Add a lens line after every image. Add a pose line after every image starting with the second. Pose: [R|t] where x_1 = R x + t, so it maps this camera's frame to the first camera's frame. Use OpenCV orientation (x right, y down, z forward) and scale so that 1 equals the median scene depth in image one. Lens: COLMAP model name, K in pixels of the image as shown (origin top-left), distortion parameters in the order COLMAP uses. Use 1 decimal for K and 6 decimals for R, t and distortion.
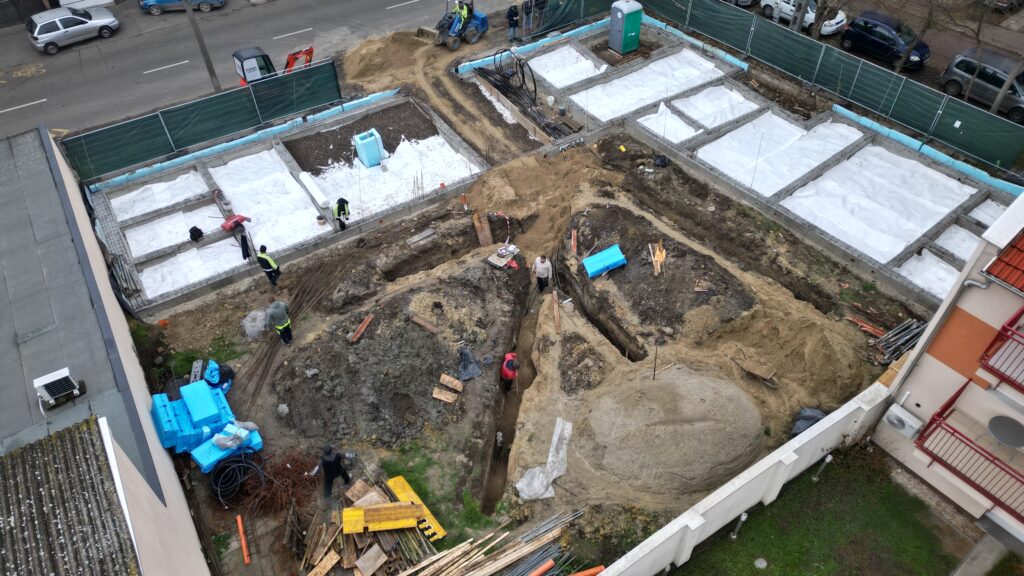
lens RADIAL K [[712.4, 0, 512.0], [0, 712.4, 288.0], [0, 0, 1]] dist [0.032752, 0.000585]
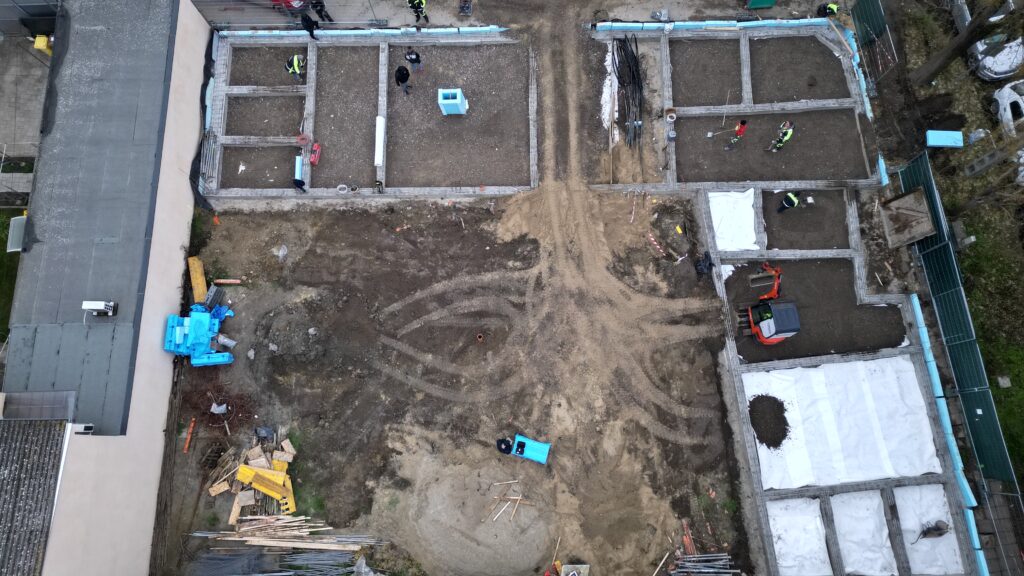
lens RADIAL K [[712.4, 0, 512.0], [0, 712.4, 288.0], [0, 0, 1]] dist [0.032752, 0.000585]
pose [[0.842808, 0.522874, -0.127584, 0.203259], [-0.377268, 0.743002, 0.552826, -0.844056], [0.383853, -0.417793, 0.823472, 0.109080]]
